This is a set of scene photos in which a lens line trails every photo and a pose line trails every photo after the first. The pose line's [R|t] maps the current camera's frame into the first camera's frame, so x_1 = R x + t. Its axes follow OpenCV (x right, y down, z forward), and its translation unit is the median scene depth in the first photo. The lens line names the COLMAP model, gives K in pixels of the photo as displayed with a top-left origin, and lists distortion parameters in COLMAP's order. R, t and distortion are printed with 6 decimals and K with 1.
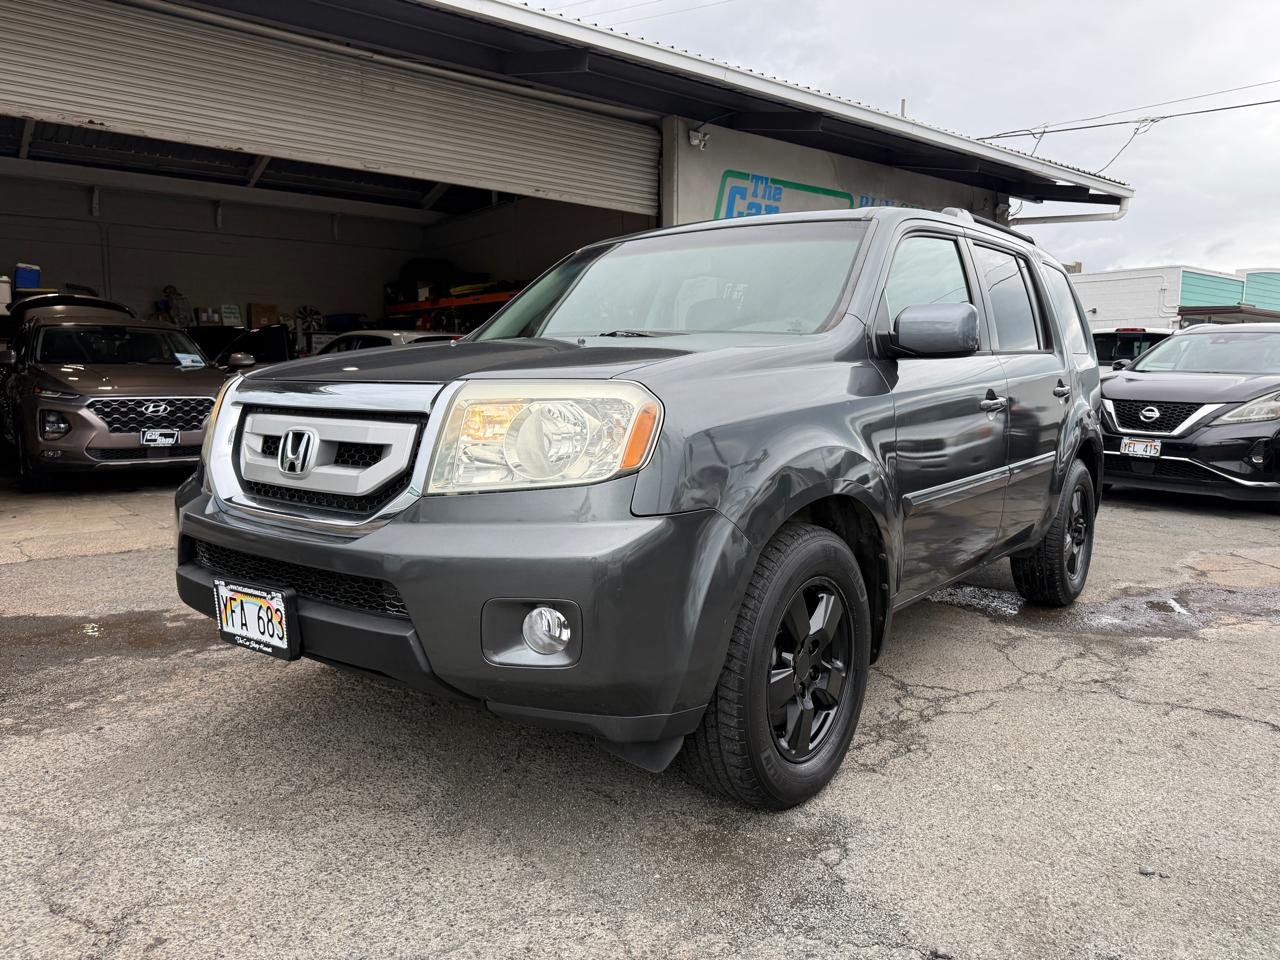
lens RADIAL K [[903.4, 0, 641.7], [0, 903.4, 481.5], [0, 0, 1]] dist [0.005277, -0.007861]
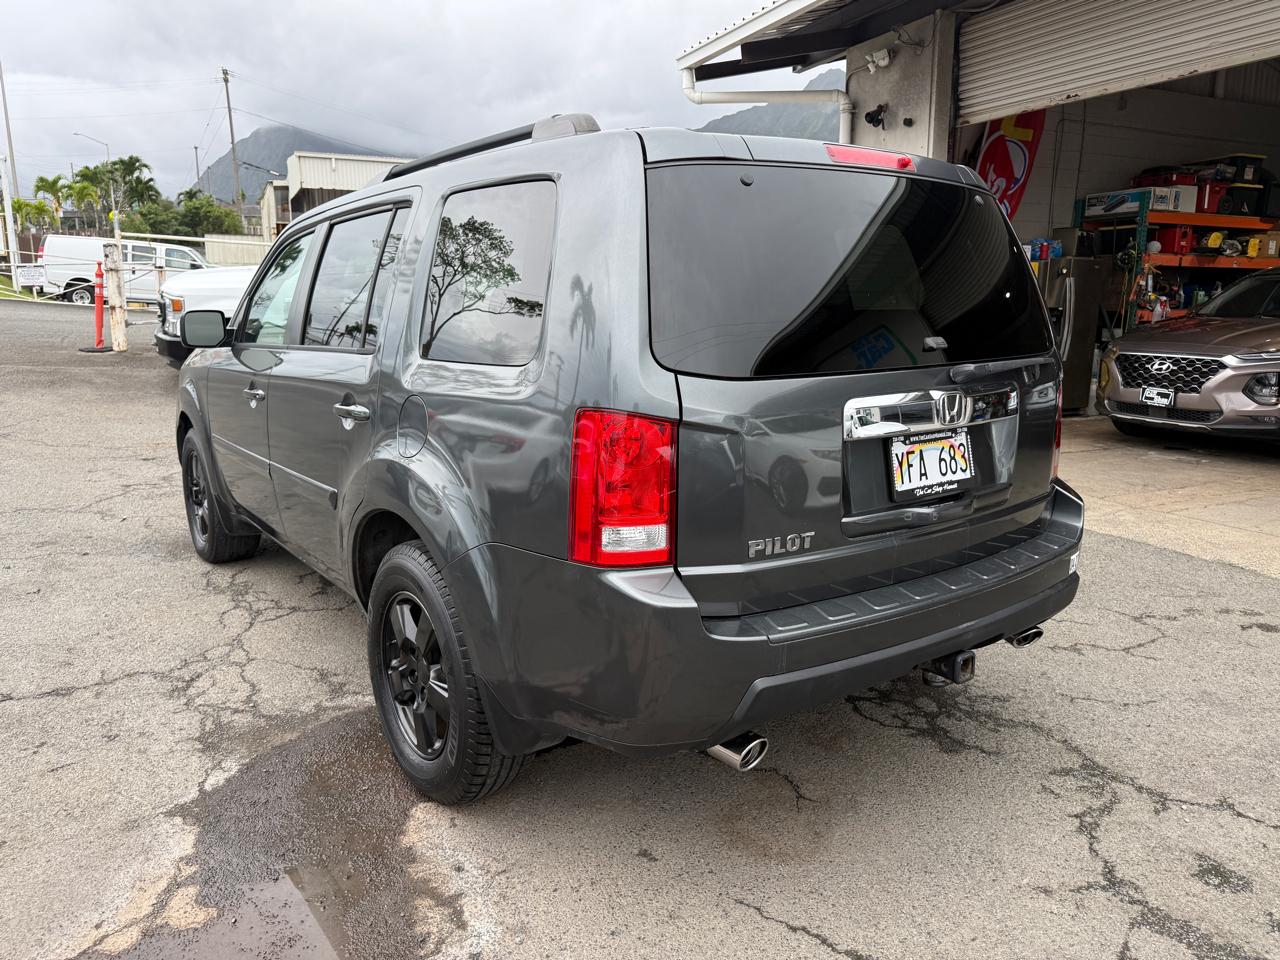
lens RADIAL K [[900.6, 0, 643.4], [0, 900.6, 479.1], [0, 0, 1]] dist [0.019290, -0.025498]
pose [[-0.260071, 0.189103, -0.946891, 1.603039], [-0.112704, 0.967988, 0.224272, -0.348429], [0.958989, 0.165045, -0.230433, 2.094500]]
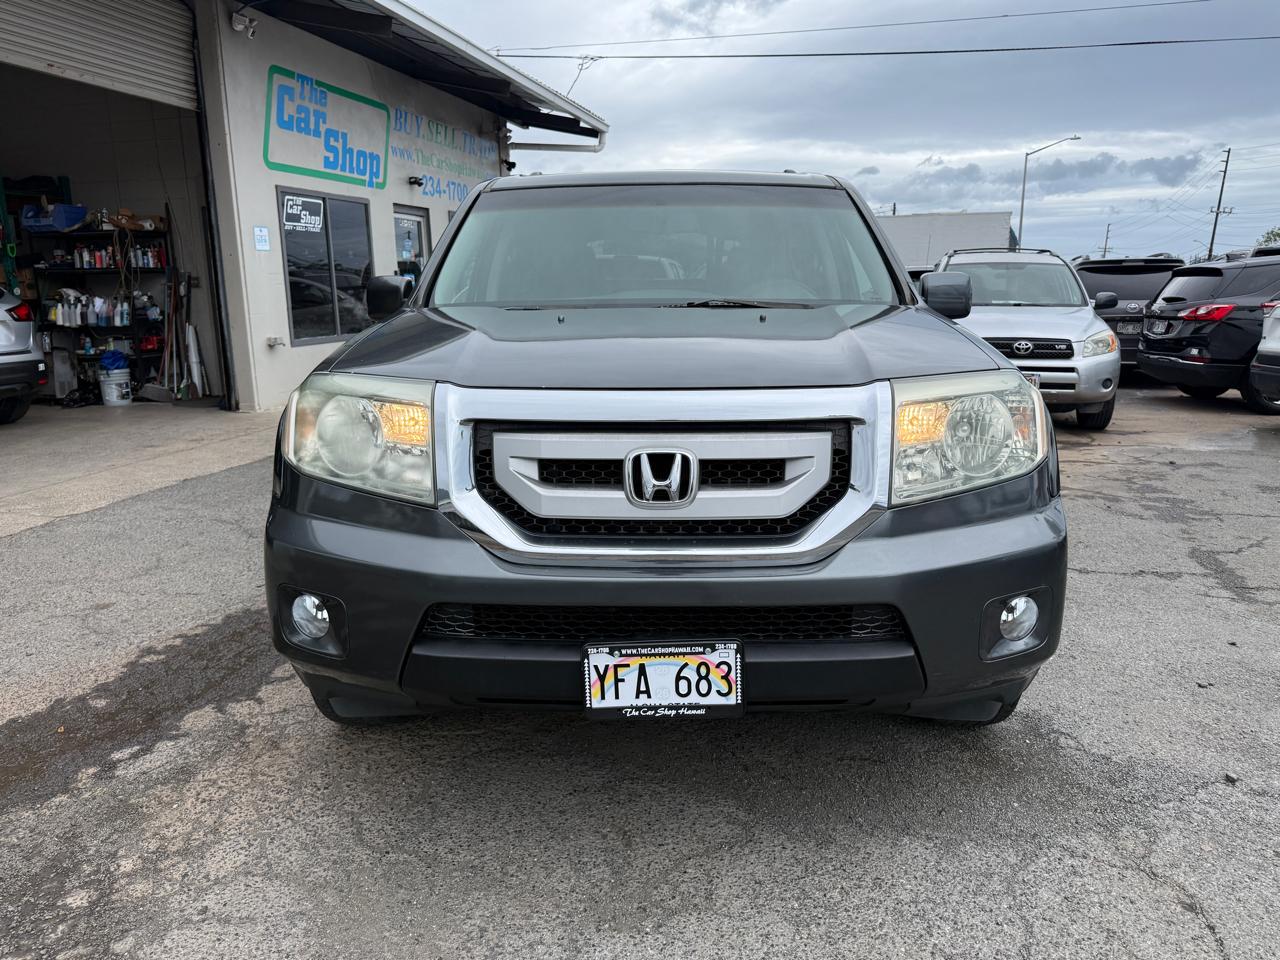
lens RADIAL K [[907.9, 0, 653.6], [0, 907.9, 449.5], [0, 0, 1]] dist [0.025919, -0.030116]
pose [[0.797272, -0.116324, 0.592306, -0.722368], [0.077986, 0.992882, 0.090020, -0.109897], [-0.598562, -0.025579, 0.800668, 0.266731]]
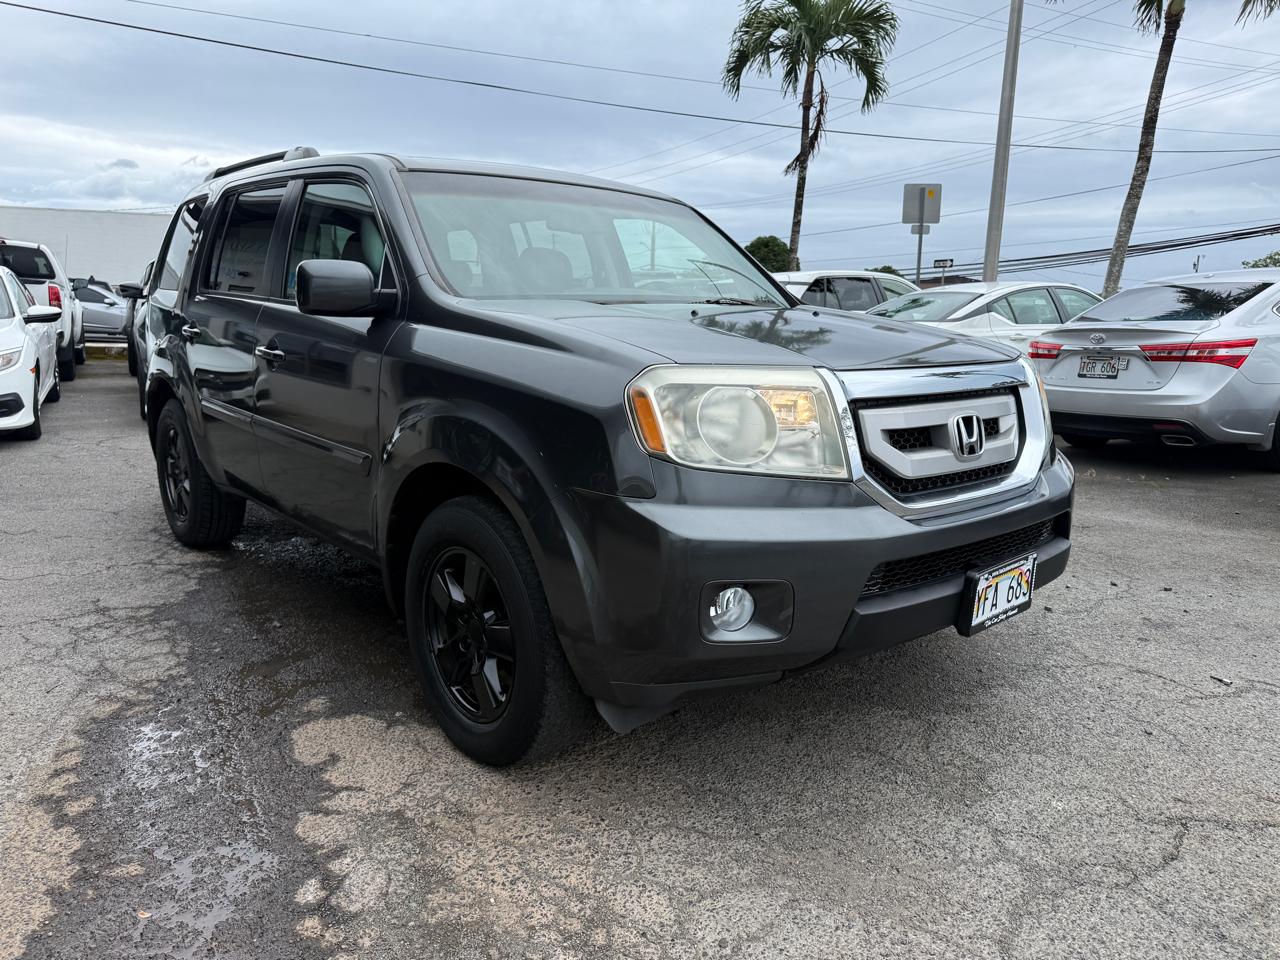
lens RADIAL K [[891.1, 0, 643.8], [0, 891.1, 484.0], [0, 0, 1]] dist [0.045595, -0.062068]
pose [[0.191734, -0.196045, 0.961668, -1.190750], [0.091094, 0.979172, 0.181451, -0.162748], [-0.977210, 0.052812, 0.205599, 0.942754]]
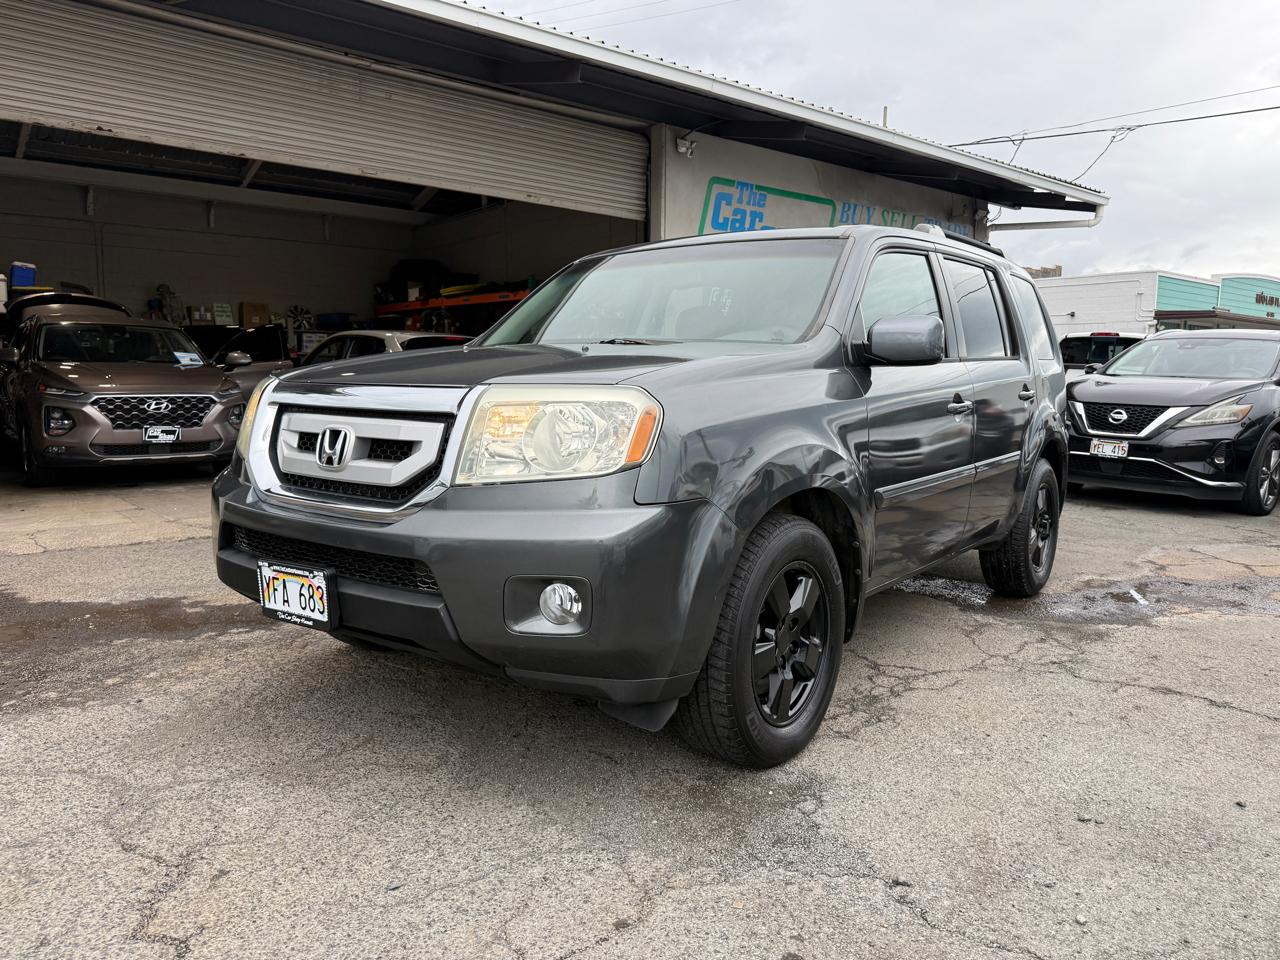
lens RADIAL K [[900.2, 0, 636.2], [0, 900.2, 478.9], [0, 0, 1]] dist [0.022136, -0.029494]
pose [[0.999916, 0.004448, 0.012141, -0.016261], [-0.004424, 0.999988, -0.002066, 0.005691], [-0.012150, 0.002012, 0.999924, -0.099246]]
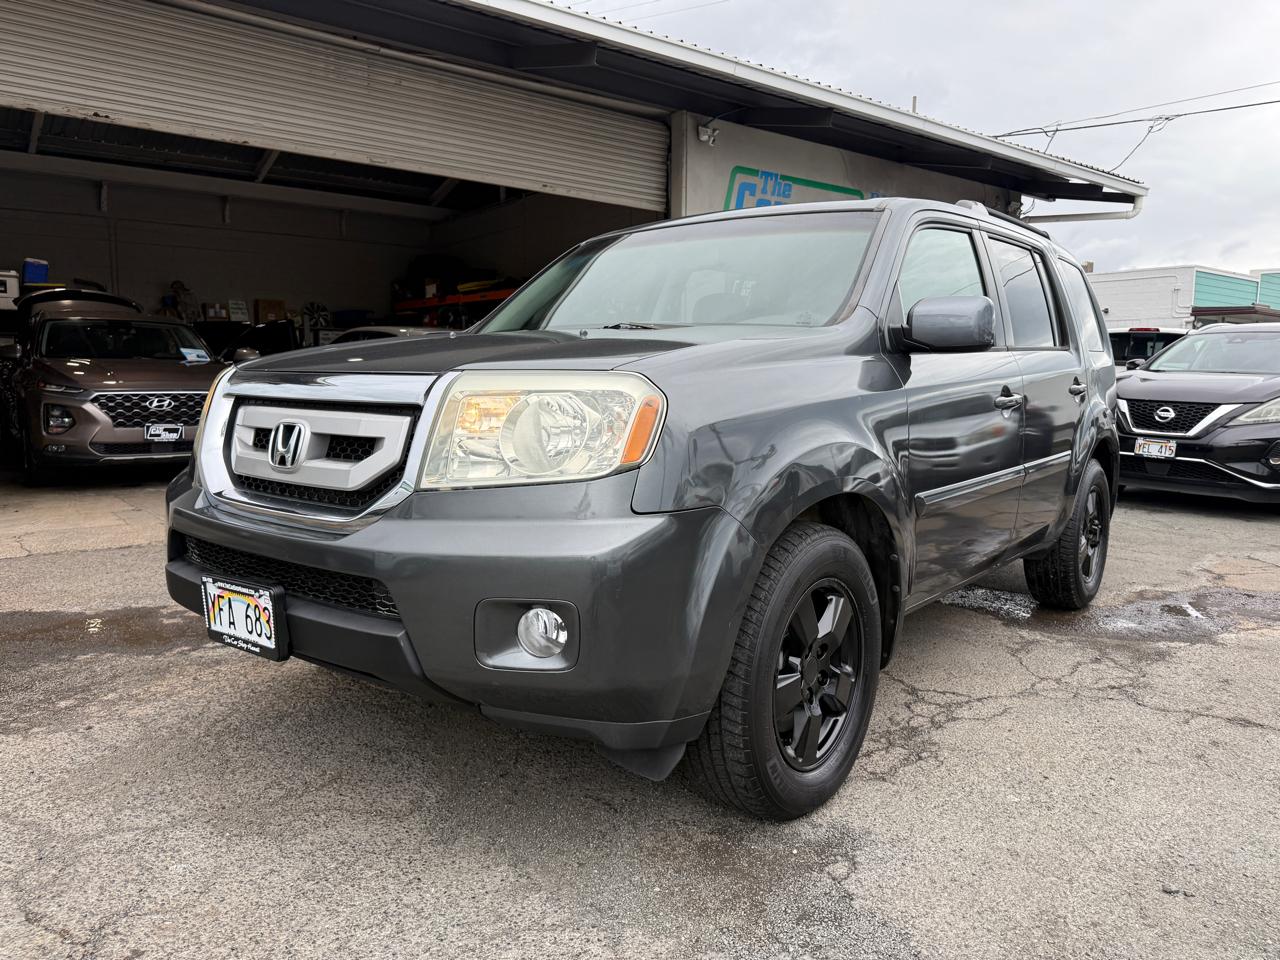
lens RADIAL K [[904.6, 0, 640.0], [0, 904.6, 480.0], [0, 0, 1]] dist [0.000701, -0.002981]
pose [[0.999929, 0.006189, -0.010222, 0.004501], [-0.006193, 0.999981, -0.000365, 0.002161], [0.010220, 0.000429, 0.999948, 0.029708]]
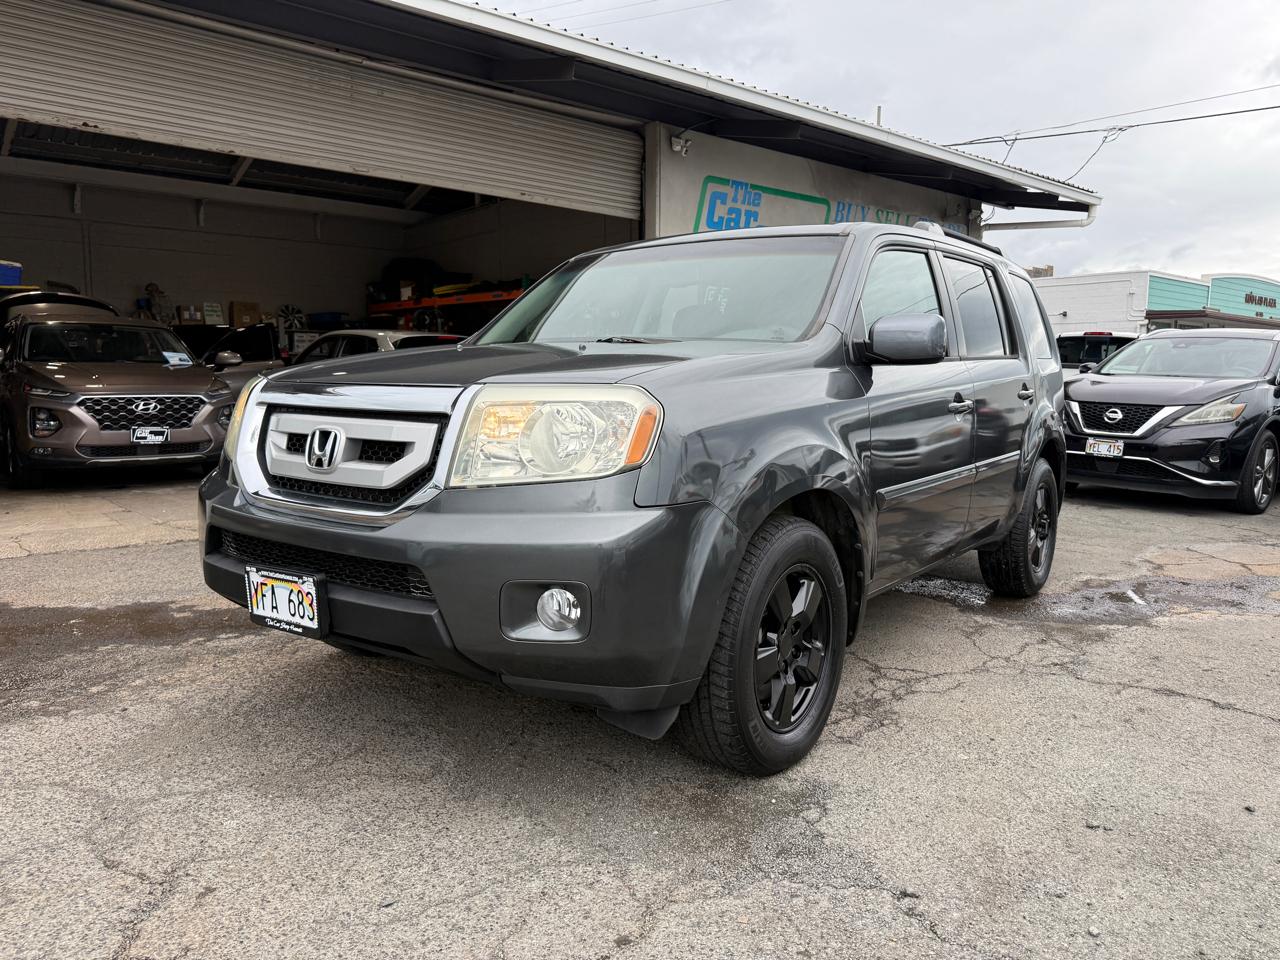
lens RADIAL K [[900.6, 0, 643.4], [0, 900.6, 479.1], [0, 0, 1]] dist [0.019290, -0.025498]
pose [[0.999645, 0.001851, 0.026583, -0.020757], [-0.001804, 0.999997, -0.001798, 0.004067], [-0.026587, 0.001749, 0.999645, -0.077884]]
